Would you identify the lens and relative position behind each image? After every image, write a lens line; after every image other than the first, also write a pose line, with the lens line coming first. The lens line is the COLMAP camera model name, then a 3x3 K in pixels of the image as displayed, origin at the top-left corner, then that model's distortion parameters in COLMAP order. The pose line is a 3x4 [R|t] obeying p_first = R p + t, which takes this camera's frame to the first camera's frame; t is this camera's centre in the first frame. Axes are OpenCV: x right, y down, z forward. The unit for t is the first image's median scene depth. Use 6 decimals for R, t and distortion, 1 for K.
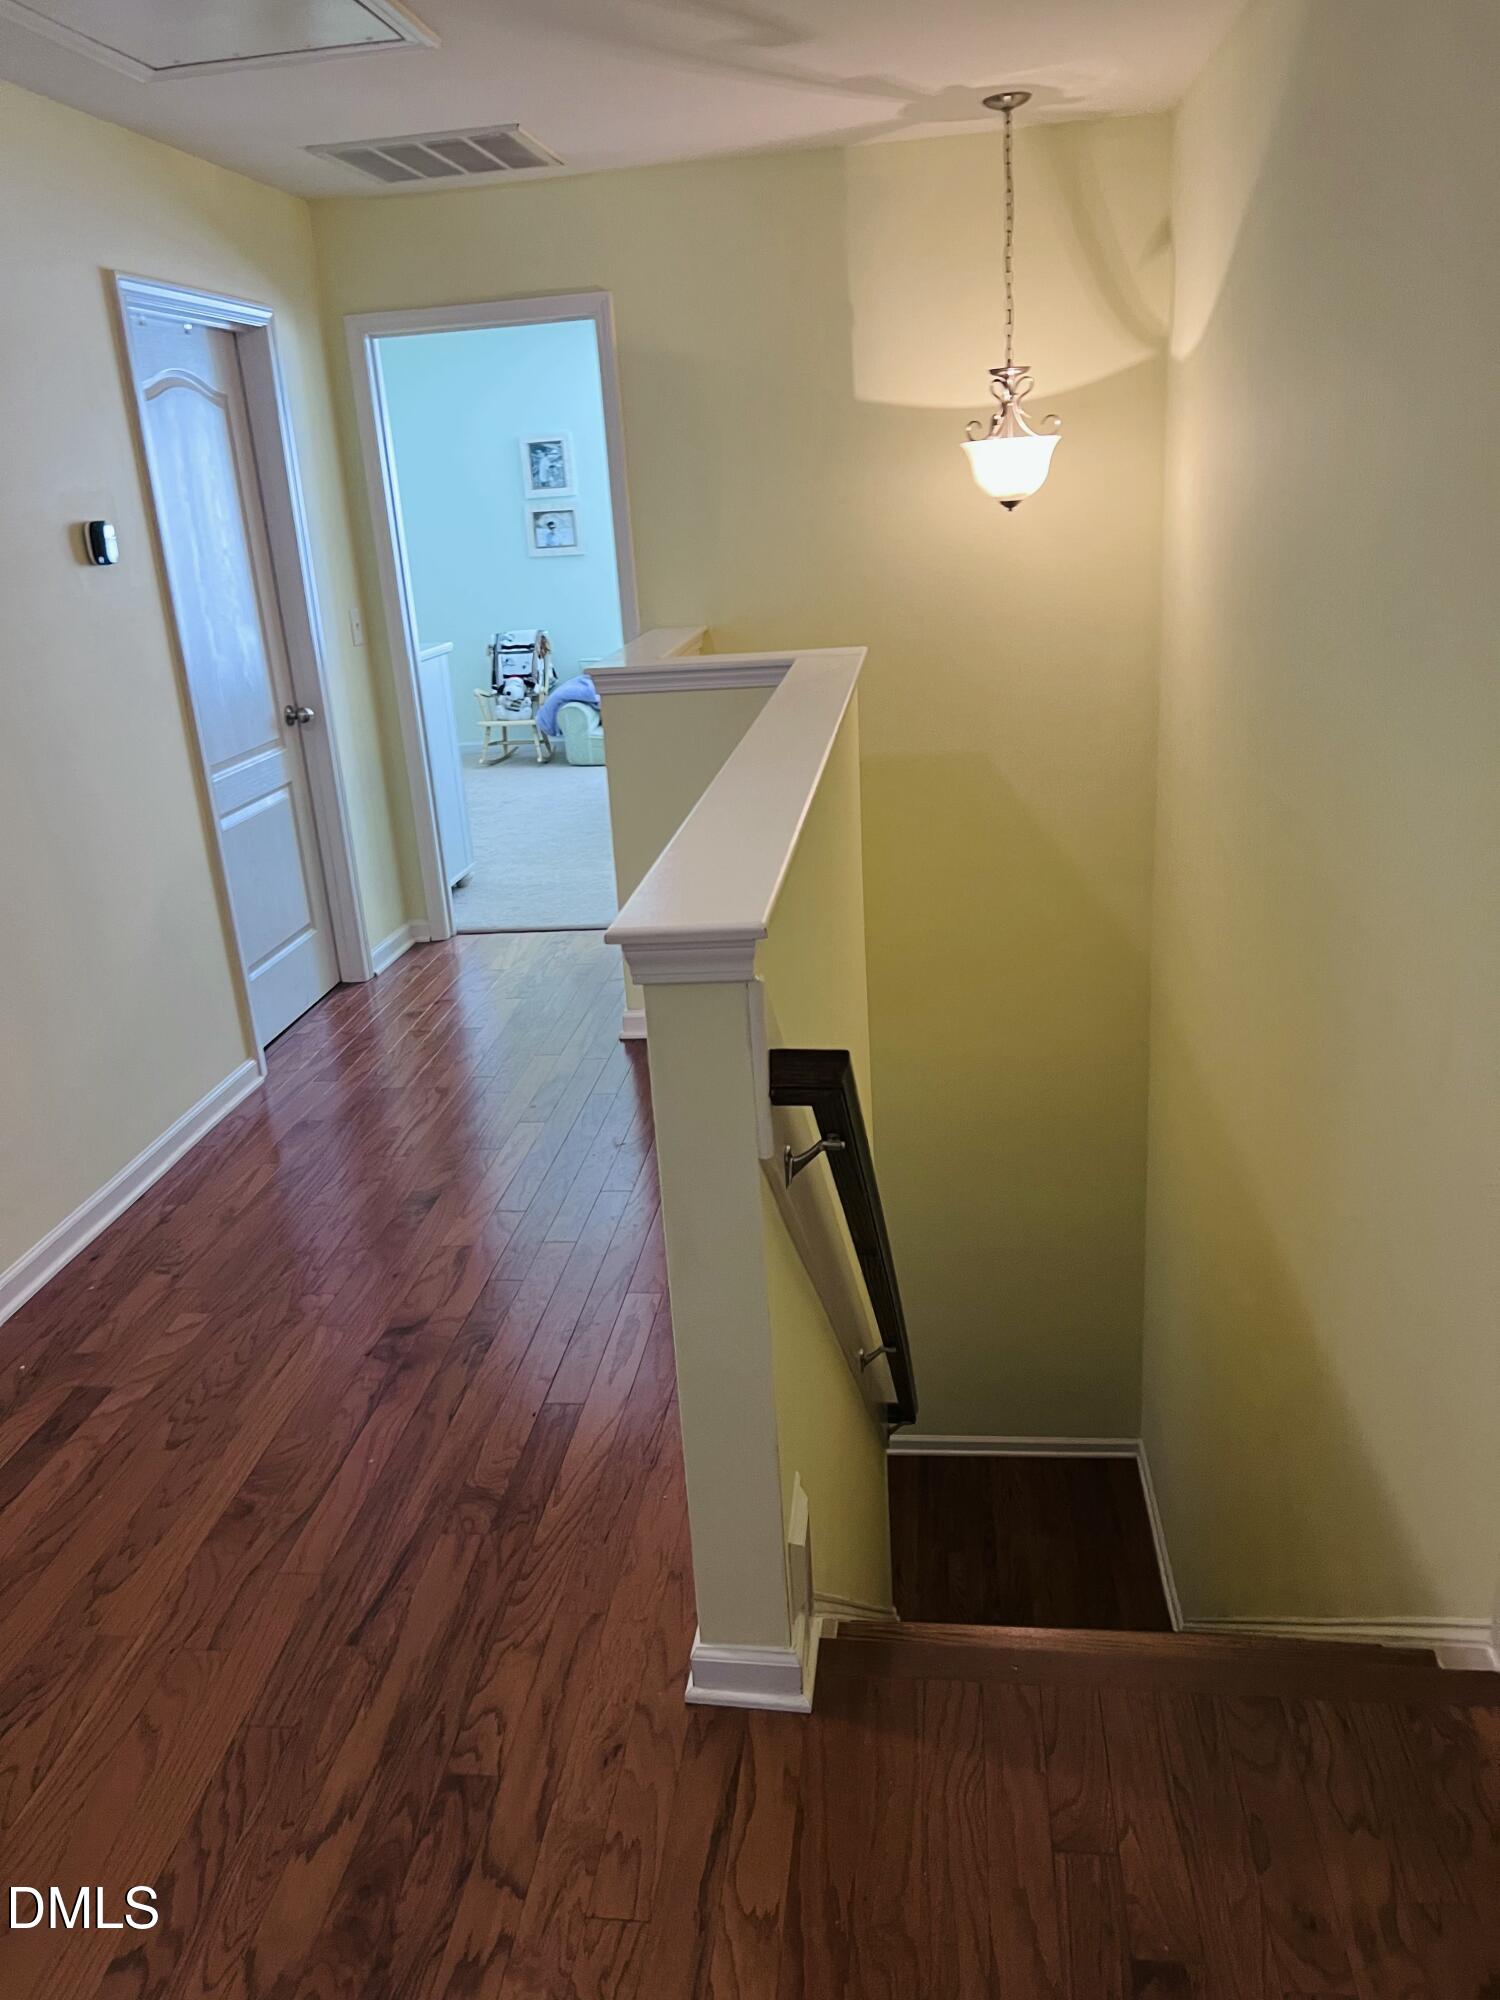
lens RADIAL K [[1507.1, 0, 741.5], [0, 1507.1, 1017.4], [0, 0, 1]] dist [0.064303, -0.072055]
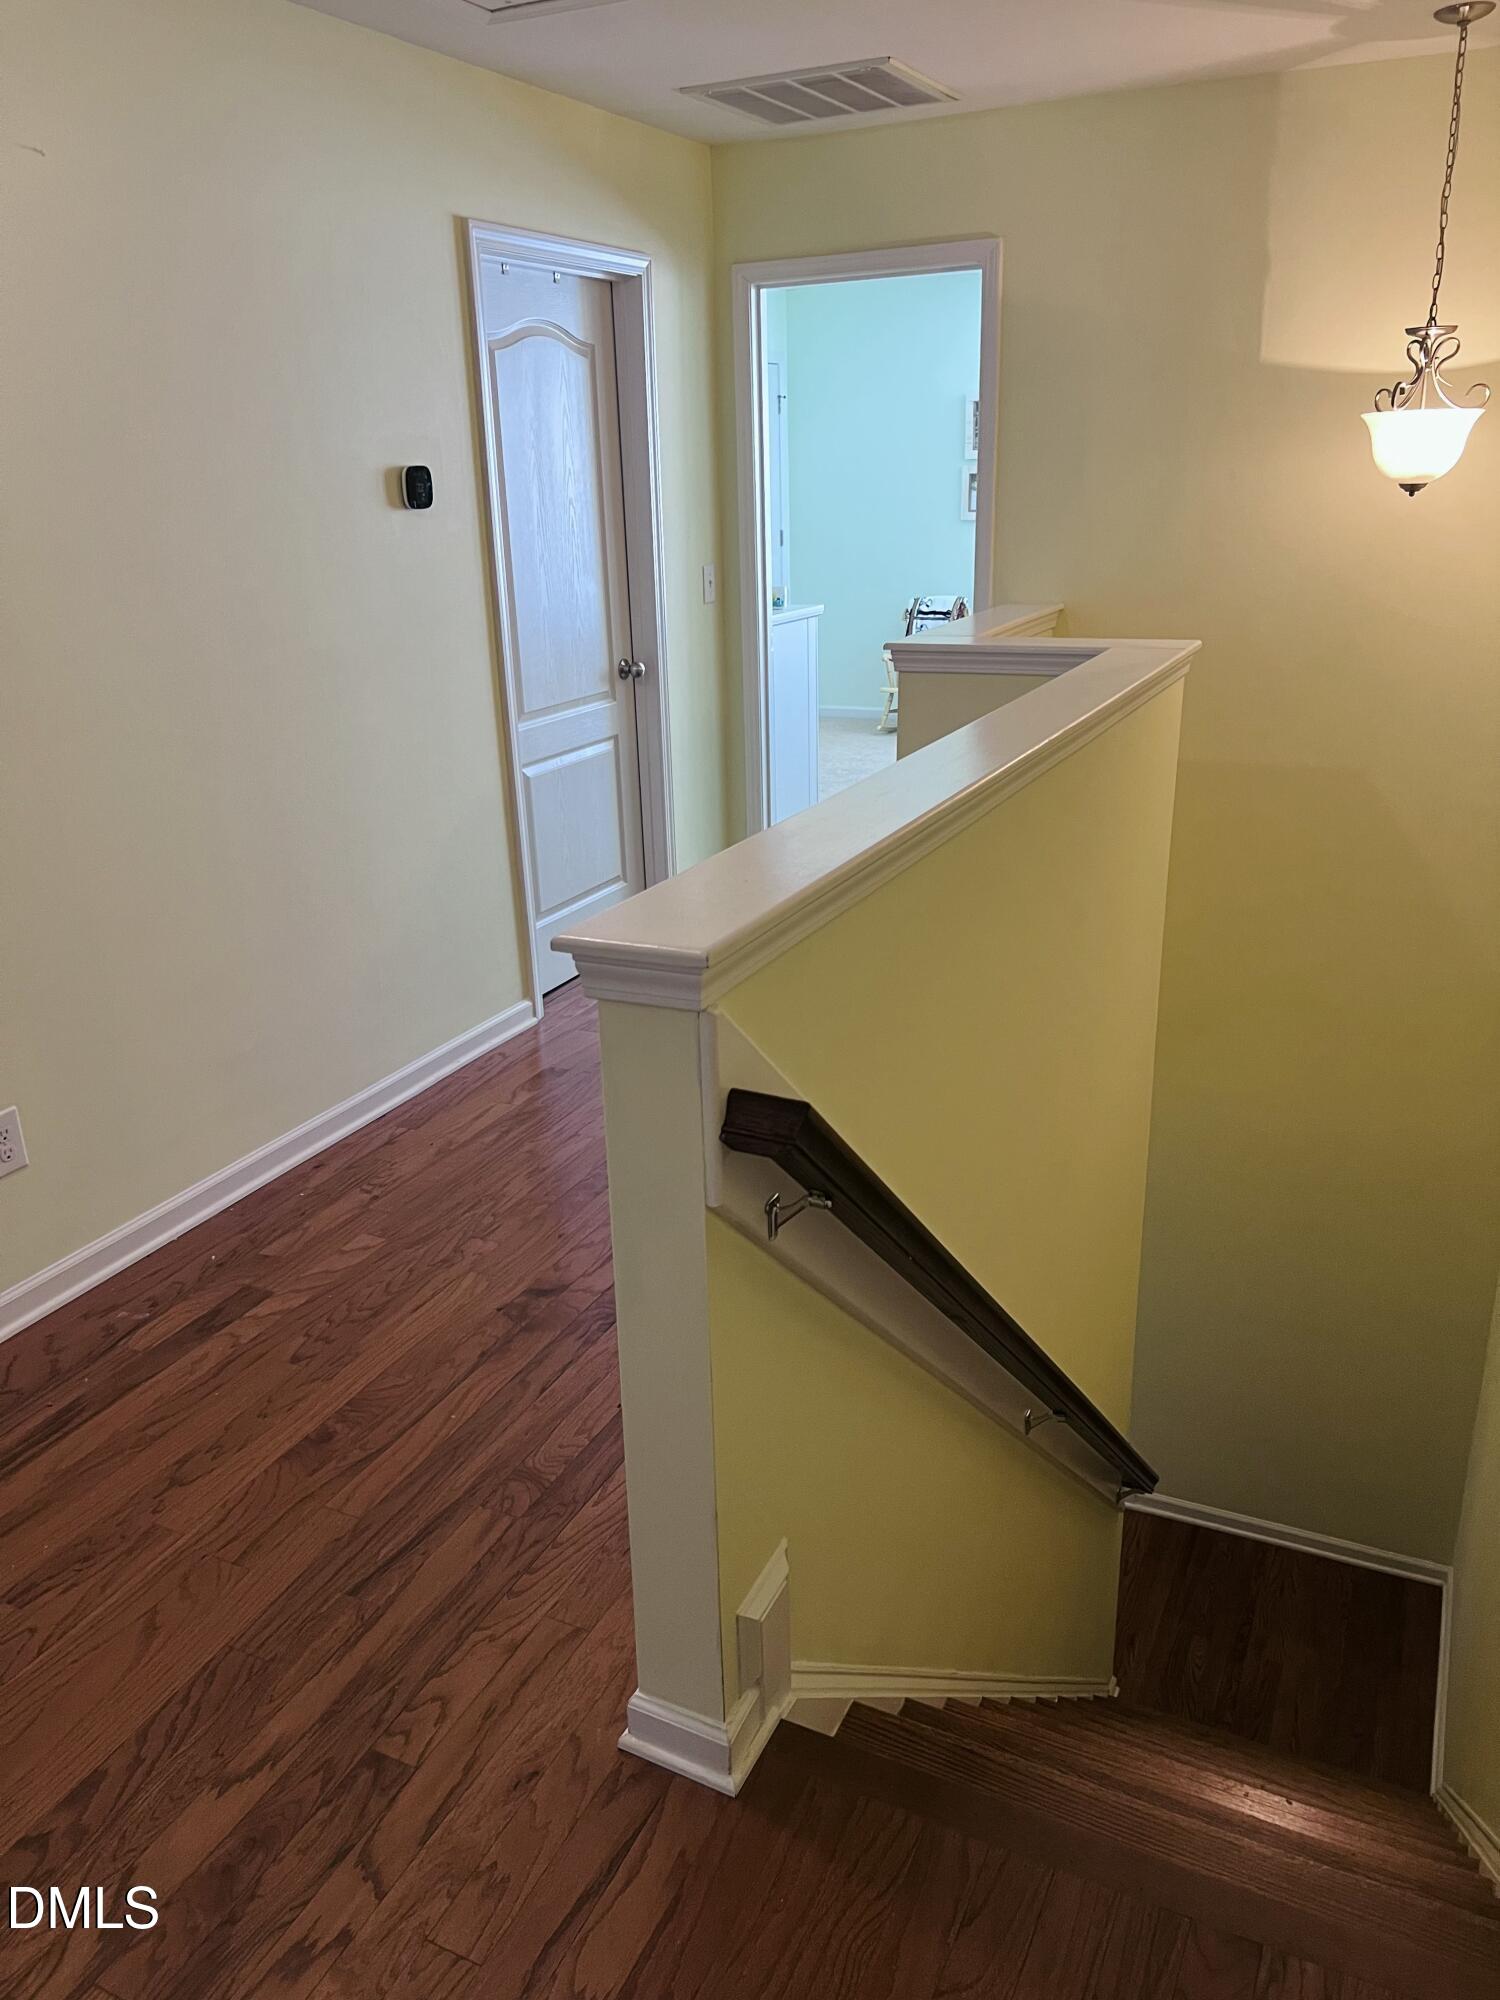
lens RADIAL K [[1507.1, 0, 739.1], [0, 1507.1, 1045.0], [0, 0, 1]] dist [0.064303, -0.072055]
pose [[0.946160, 0.151313, -0.286156, 0.137006], [-0.139726, 0.988333, 0.060611, -0.029795], [0.291988, -0.017364, 0.956264, 0.067616]]
